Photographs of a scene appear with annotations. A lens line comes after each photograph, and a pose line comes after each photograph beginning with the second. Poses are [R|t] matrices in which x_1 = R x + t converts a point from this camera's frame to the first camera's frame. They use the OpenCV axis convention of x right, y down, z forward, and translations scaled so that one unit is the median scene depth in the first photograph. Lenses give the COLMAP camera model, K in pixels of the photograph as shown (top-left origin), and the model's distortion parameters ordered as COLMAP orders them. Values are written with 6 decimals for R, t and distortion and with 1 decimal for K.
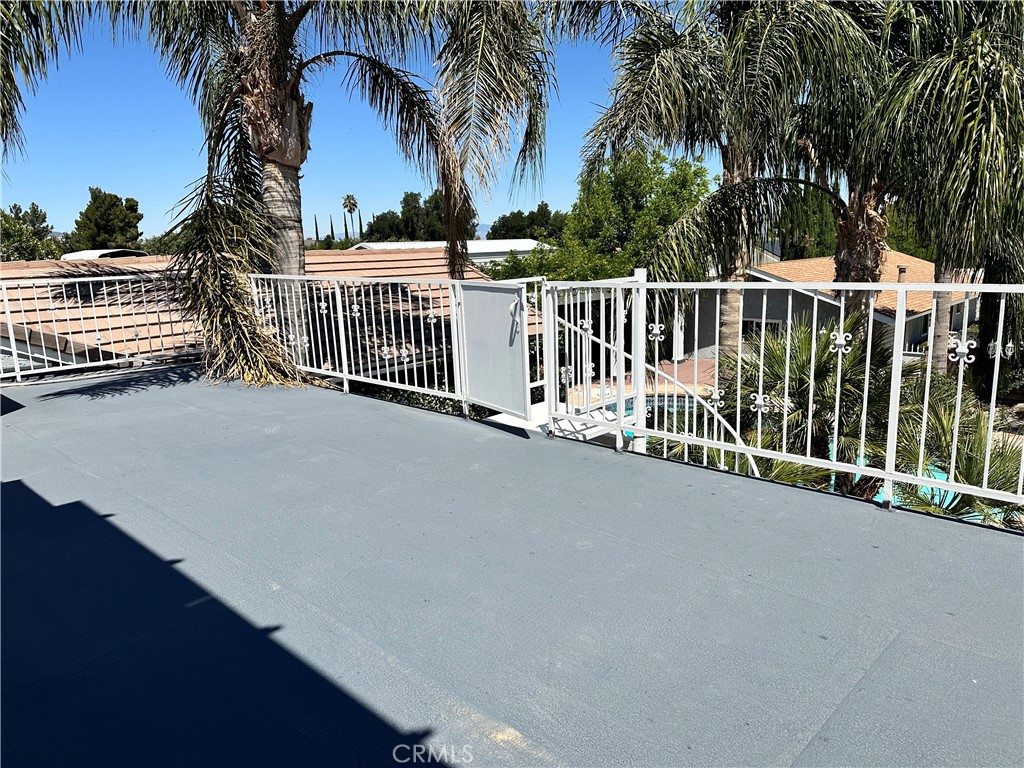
lens RADIAL K [[720.6, 0, 513.0], [0, 720.6, 387.3], [0, 0, 1]] dist [0.004156, 0.000366]
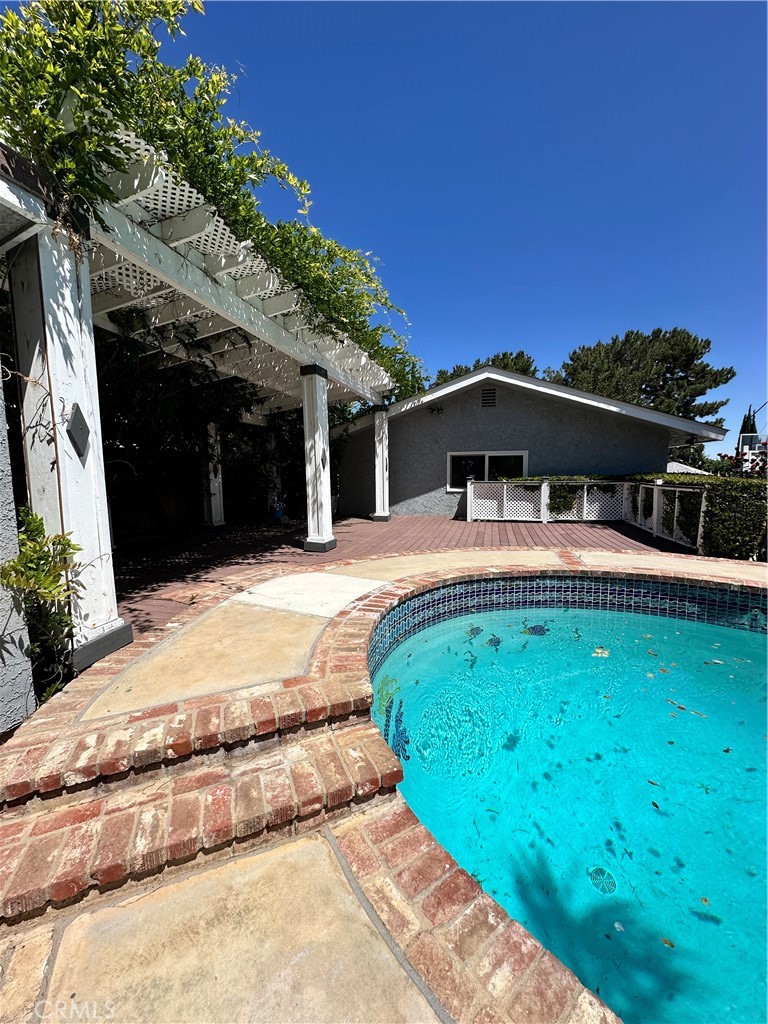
lens RADIAL K [[407.2, 0, 386.0], [0, 407.2, 512.2], [0, 0, 1]] dist [-0.001836, -0.000089]
pose [[0.872861, -0.018173, 0.487630, 0.017252], [0.073270, 0.992858, -0.094152, -0.002052], [-0.482437, 0.117910, 0.867959, 0.227032]]
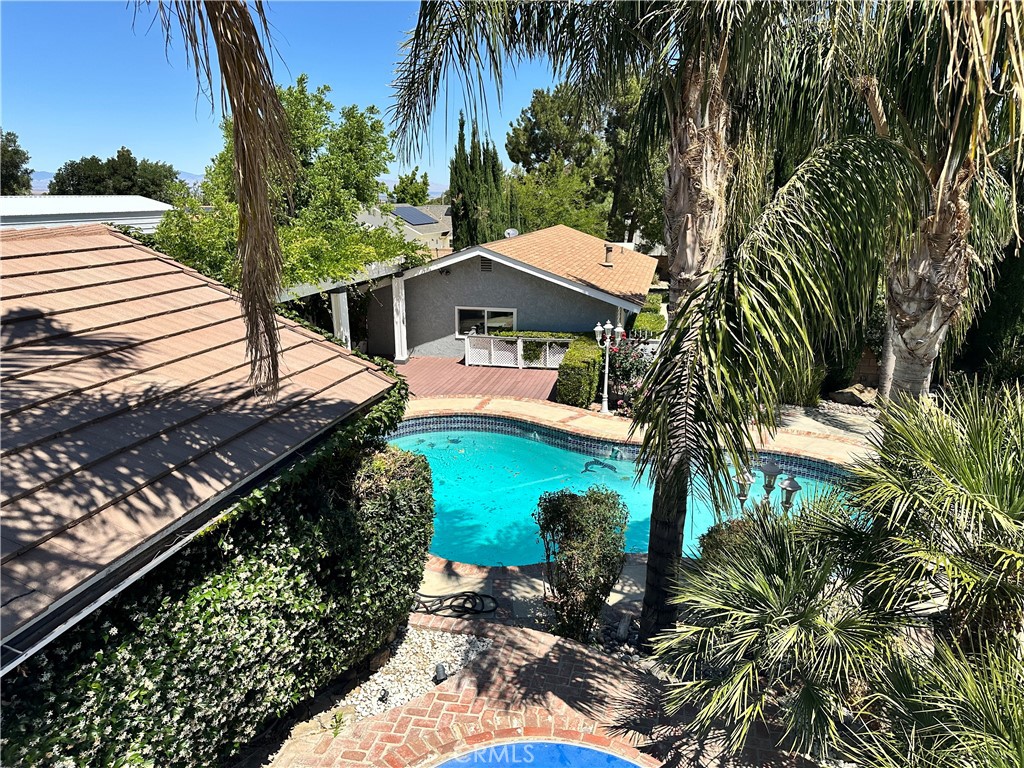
lens RADIAL K [[720.6, 0, 514.3], [0, 720.6, 385.3], [0, 0, 1]] dist [0.004156, 0.000366]
pose [[0.854156, -0.097433, 0.510807, -0.027062], [0.070868, 0.994936, 0.071275, -0.019362], [-0.515165, -0.024680, 0.856736, 0.079004]]
